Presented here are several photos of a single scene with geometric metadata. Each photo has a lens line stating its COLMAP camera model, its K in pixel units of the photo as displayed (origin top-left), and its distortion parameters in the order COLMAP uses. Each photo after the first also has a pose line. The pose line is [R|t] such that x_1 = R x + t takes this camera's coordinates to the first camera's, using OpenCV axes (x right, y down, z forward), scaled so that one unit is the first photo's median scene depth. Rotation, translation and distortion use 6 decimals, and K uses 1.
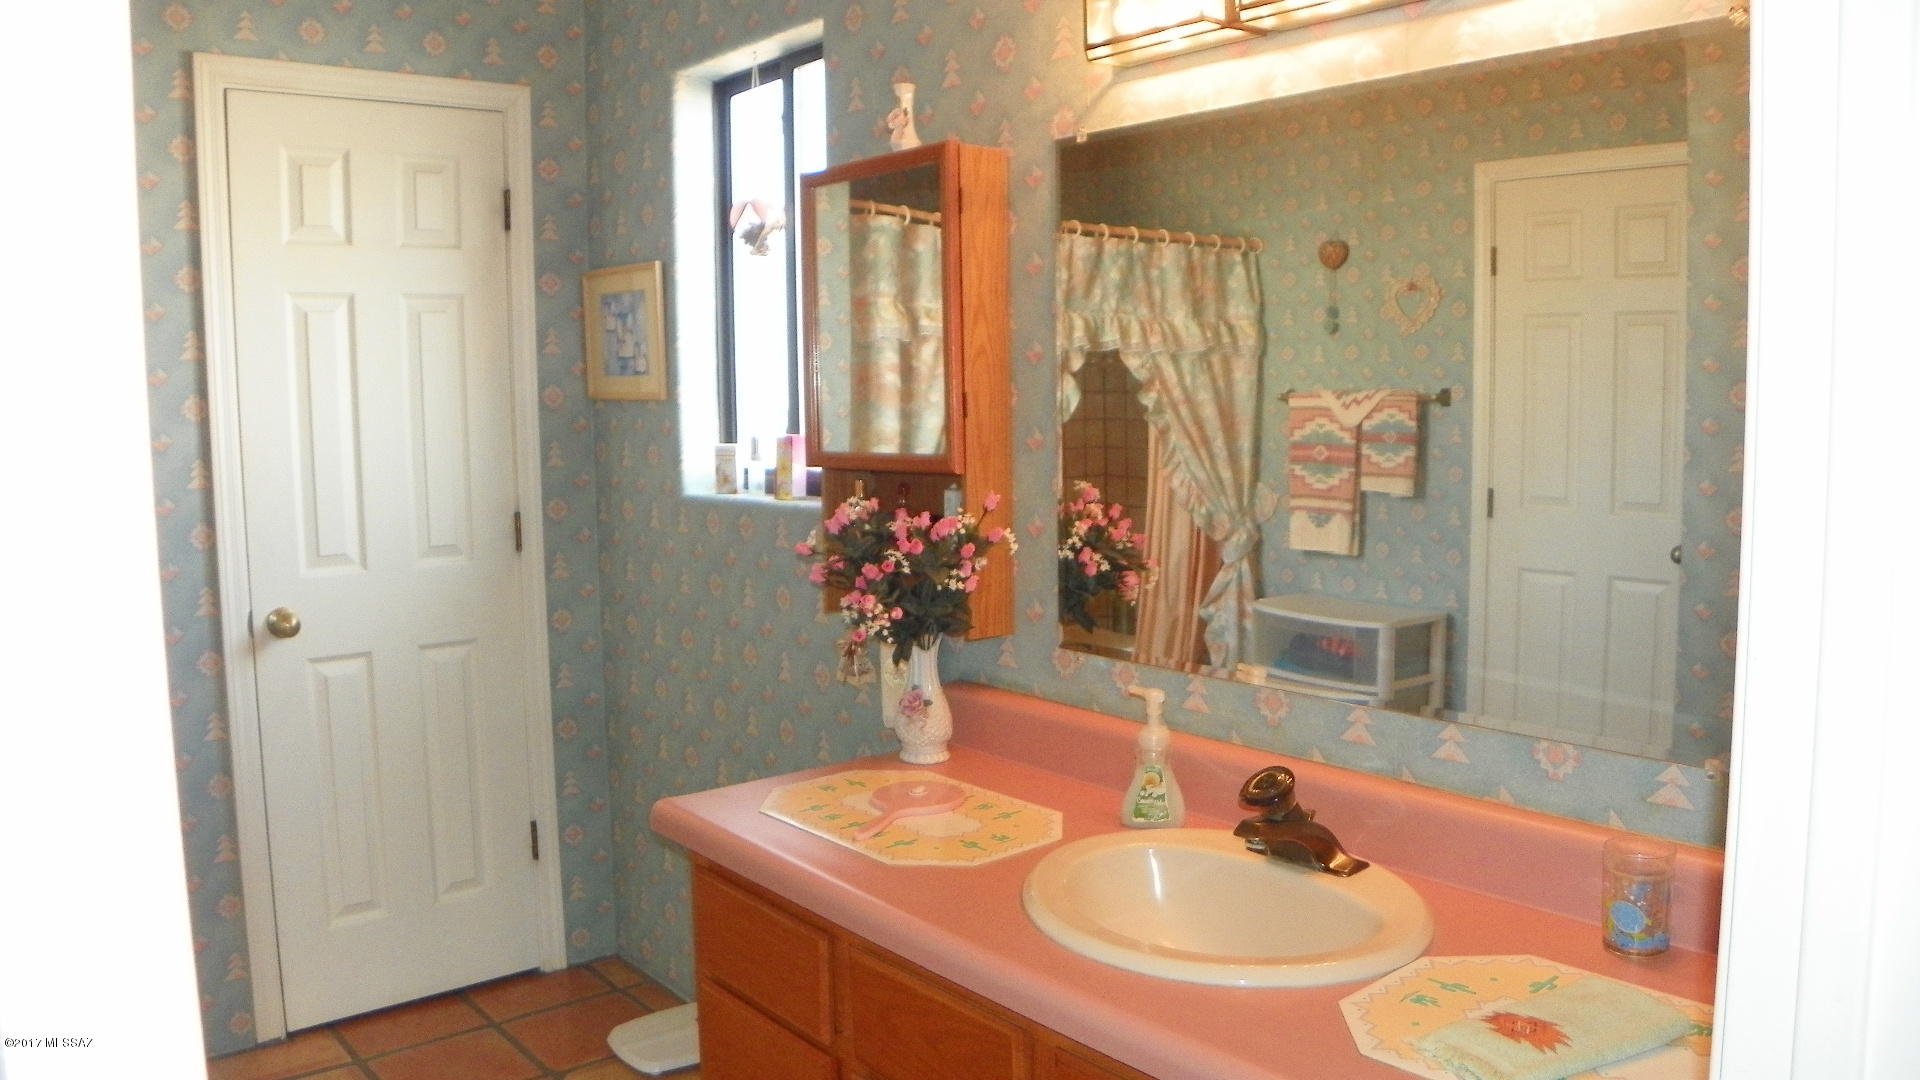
lens RADIAL K [[1448.5, 0, 953.8], [0, 1448.5, 529.7], [0, 0, 1]] dist [-0.157745, 0.094330]
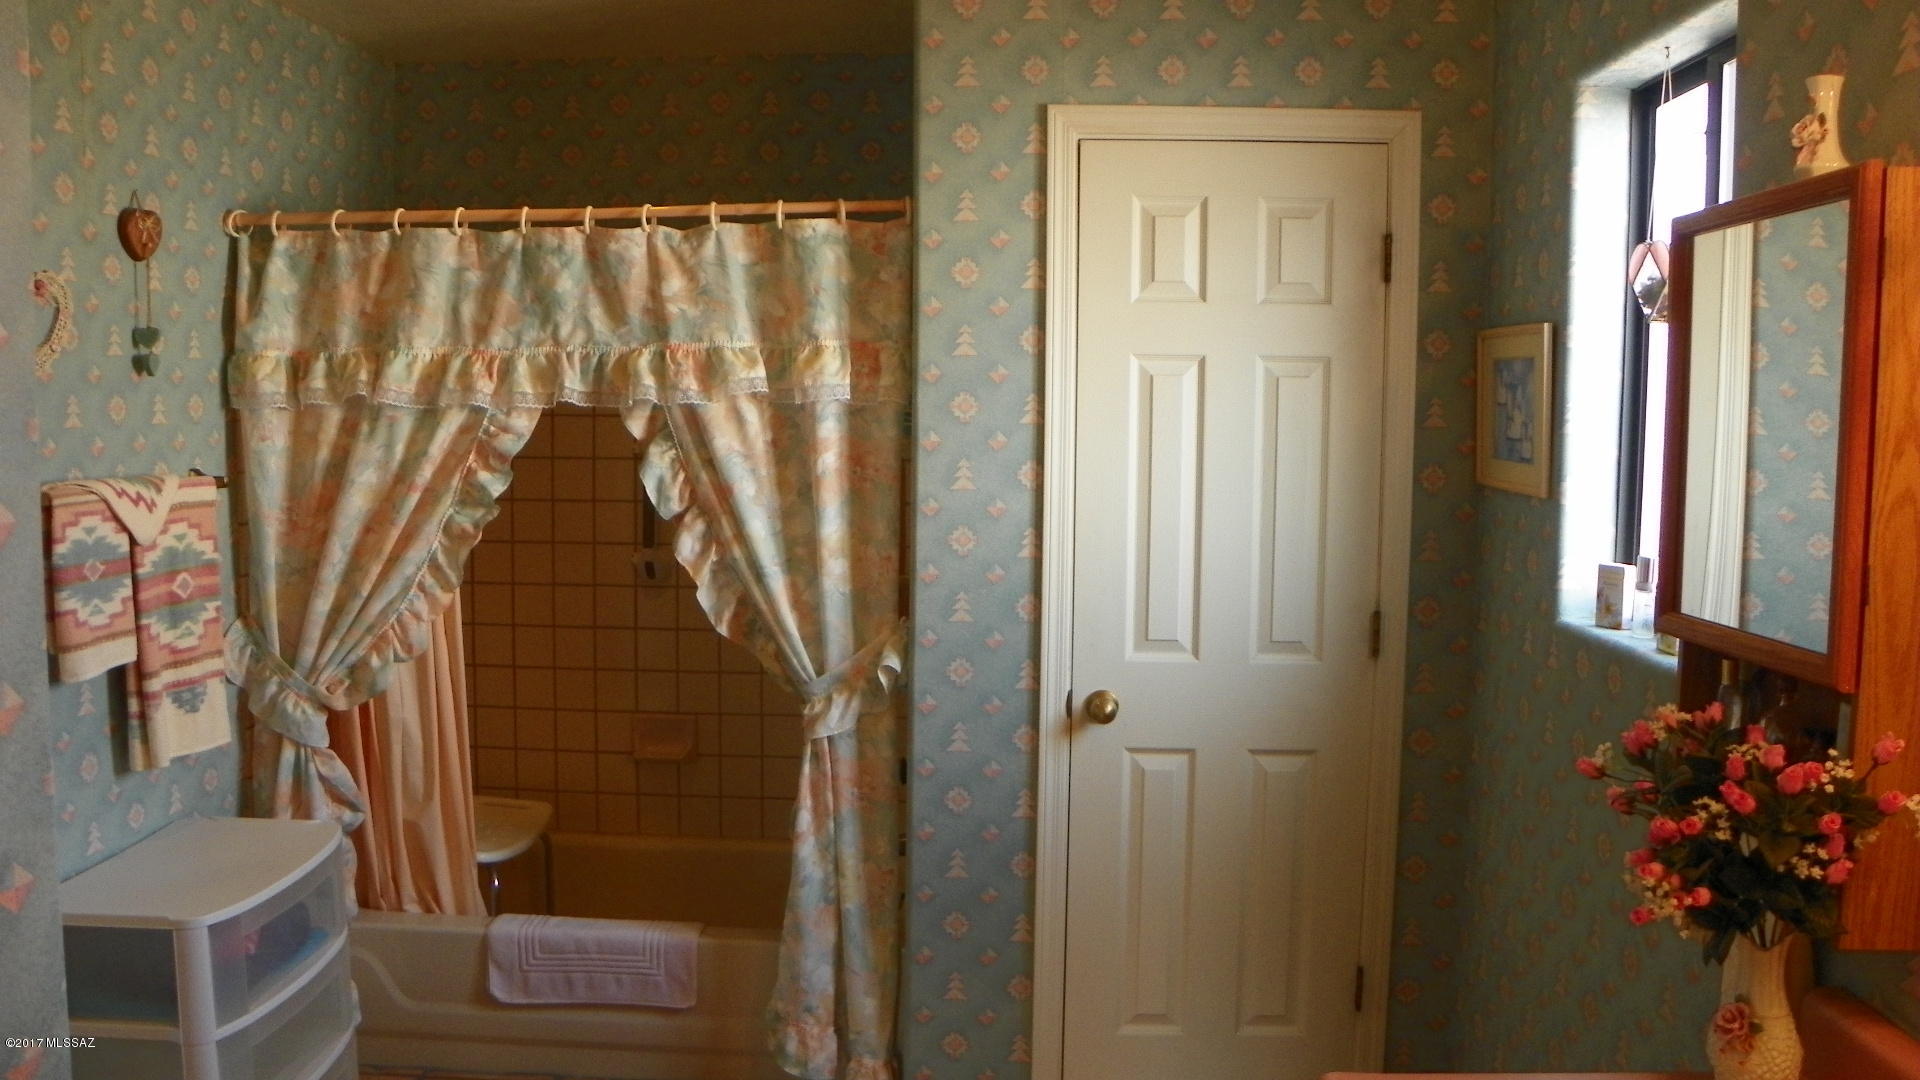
lens RADIAL K [[1448.5, 0, 953.8], [0, 1448.5, 529.7], [0, 0, 1]] dist [-0.157745, 0.094330]
pose [[0.742876, 0.080959, -0.664515, 0.077552], [-0.087892, 0.995863, 0.023071, -0.063640], [0.663634, 0.041267, 0.746919, 0.207255]]
